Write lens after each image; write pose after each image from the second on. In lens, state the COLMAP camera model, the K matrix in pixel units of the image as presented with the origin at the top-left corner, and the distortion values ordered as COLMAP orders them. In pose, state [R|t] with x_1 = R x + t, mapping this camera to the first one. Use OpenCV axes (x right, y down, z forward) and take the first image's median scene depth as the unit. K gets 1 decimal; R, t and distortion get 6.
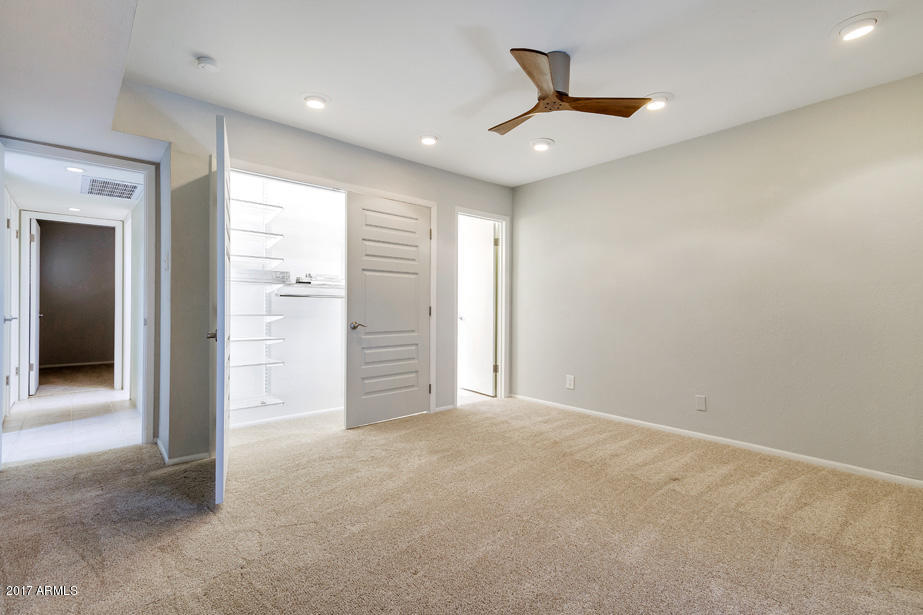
lens RADIAL K [[432.4, 0, 458.7], [0, 432.4, 304.3], [0, 0, 1]] dist [0.021431, -0.000169]
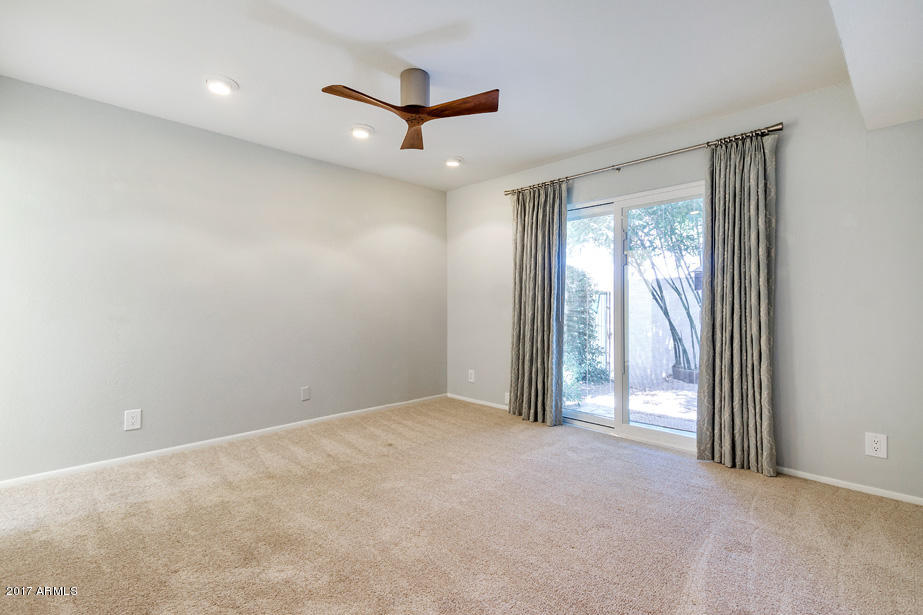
lens RADIAL K [[432.4, 0, 458.6], [0, 432.4, 309.6], [0, 0, 1]] dist [0.021431, -0.000169]
pose [[-0.078038, -0.003023, 0.996946, -0.610361], [-0.004116, 0.999988, 0.002710, 0.004436], [-0.996942, -0.003892, -0.078049, 0.716332]]
